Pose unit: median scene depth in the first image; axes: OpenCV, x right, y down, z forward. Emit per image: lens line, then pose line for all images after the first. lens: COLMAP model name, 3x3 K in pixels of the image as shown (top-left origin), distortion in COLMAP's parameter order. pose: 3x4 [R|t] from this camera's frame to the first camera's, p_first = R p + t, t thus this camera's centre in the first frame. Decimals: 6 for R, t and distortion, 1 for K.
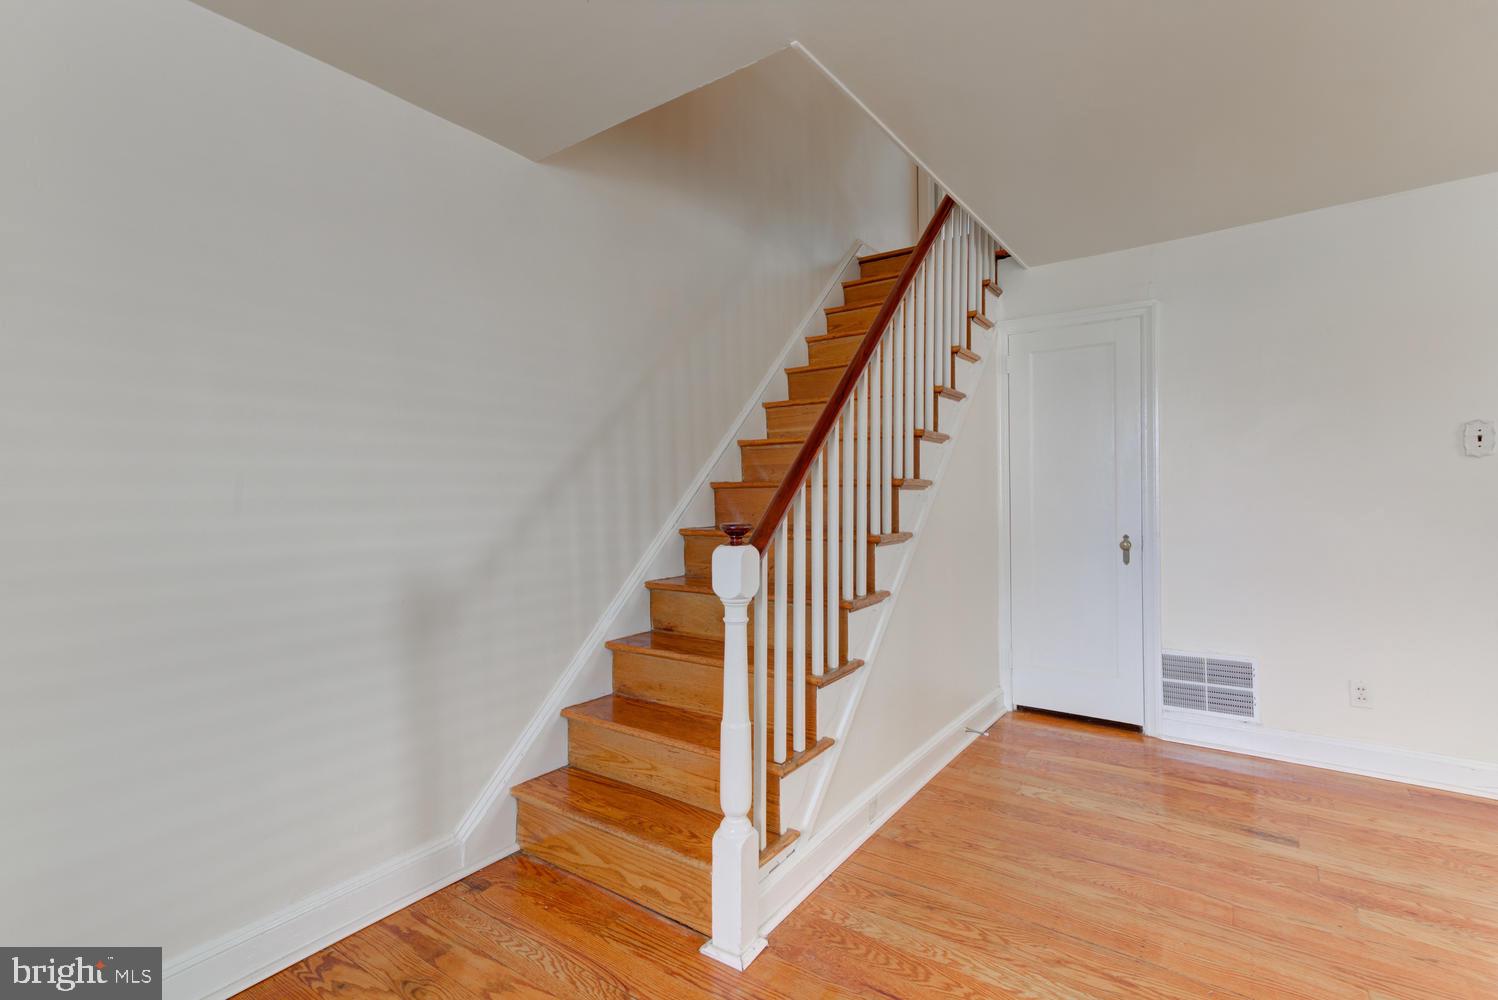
lens RADIAL K [[694.6, 0, 749.0], [0, 694.6, 494.0], [0, 0, 1]] dist [0.022622, 0.001786]
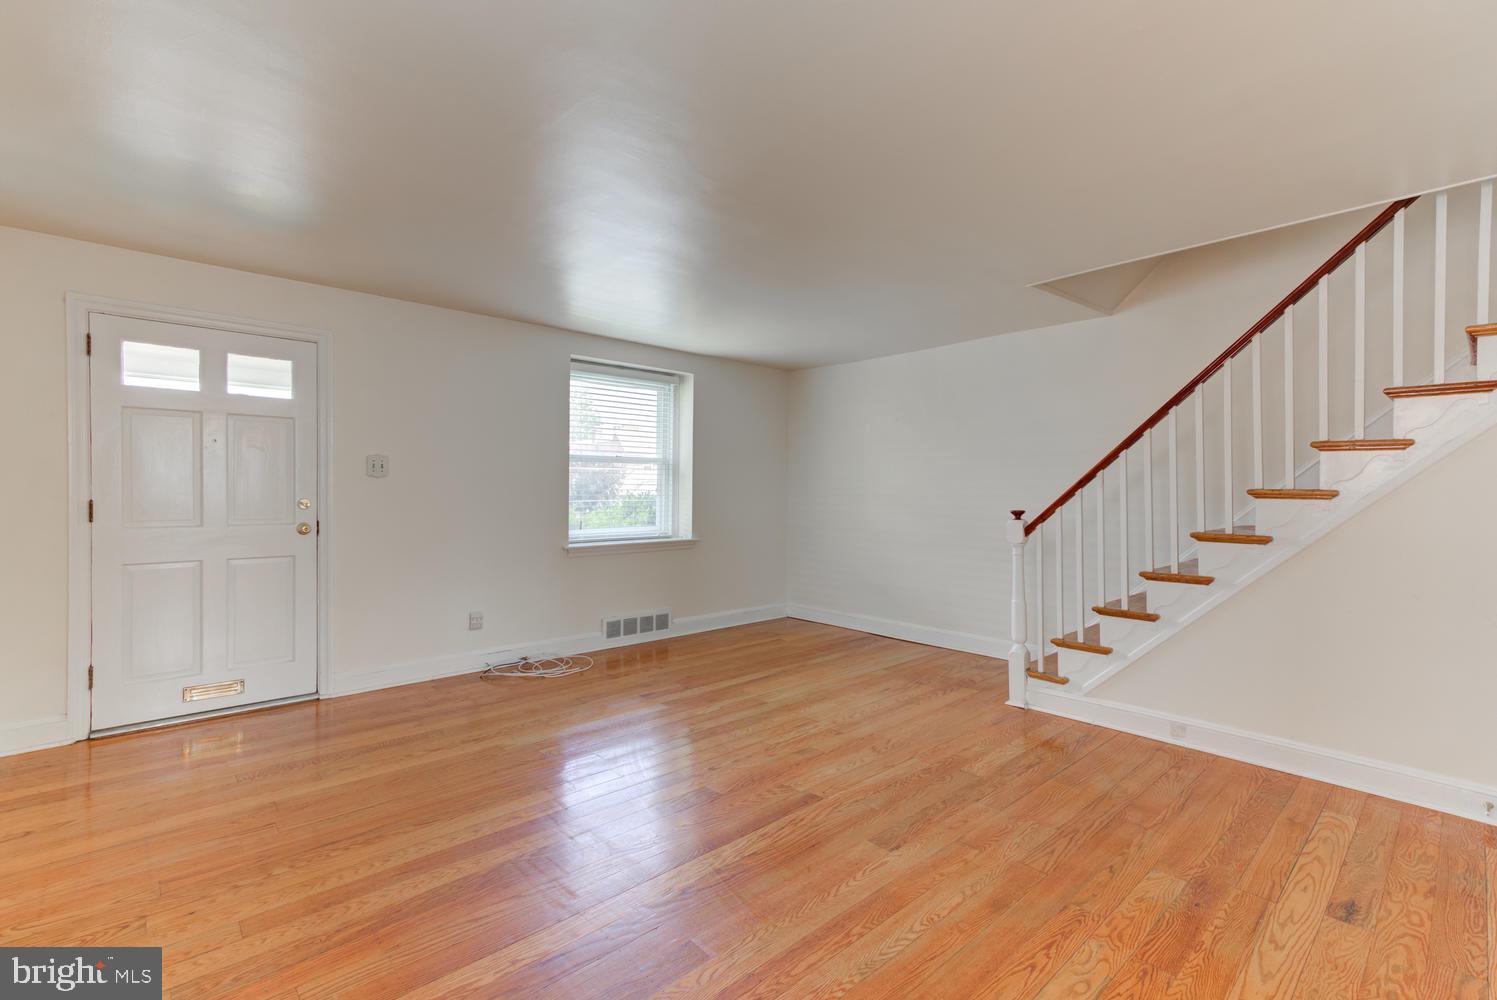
lens RADIAL K [[667.5, 0, 751.9], [0, 667.5, 497.7], [0, 0, 1]] dist [0.012914, 0.003806]
pose [[-0.202465, 0.018416, -0.979116, 1.404236], [-0.008916, 0.999747, 0.020647, -0.023143], [0.979249, 0.012910, -0.202249, 0.377815]]
